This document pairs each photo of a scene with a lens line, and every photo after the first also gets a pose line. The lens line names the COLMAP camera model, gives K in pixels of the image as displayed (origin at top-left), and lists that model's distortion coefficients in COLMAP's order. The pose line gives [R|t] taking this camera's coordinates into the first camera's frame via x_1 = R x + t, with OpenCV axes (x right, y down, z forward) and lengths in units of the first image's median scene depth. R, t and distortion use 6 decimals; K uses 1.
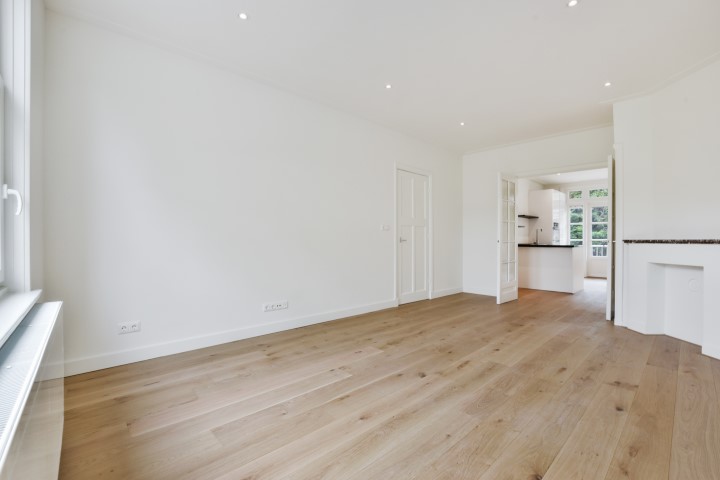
lens RADIAL K [[330.7, 0, 360.0], [0, 330.7, 240.0], [0, 0, 1]] dist [-0.044362, 0.011407]
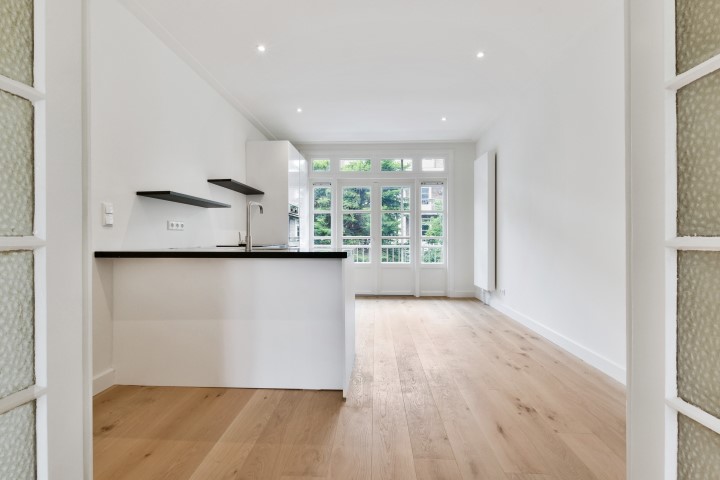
lens RADIAL K [[330.7, 0, 360.0], [0, 330.7, 240.0], [0, 0, 1]] dist [-0.044362, 0.011407]
pose [[0.738240, -0.019290, 0.674263, 0.303433], [0.015260, 0.999813, 0.011897, 0.000147], [-0.674366, 0.001507, 0.738396, 0.508754]]
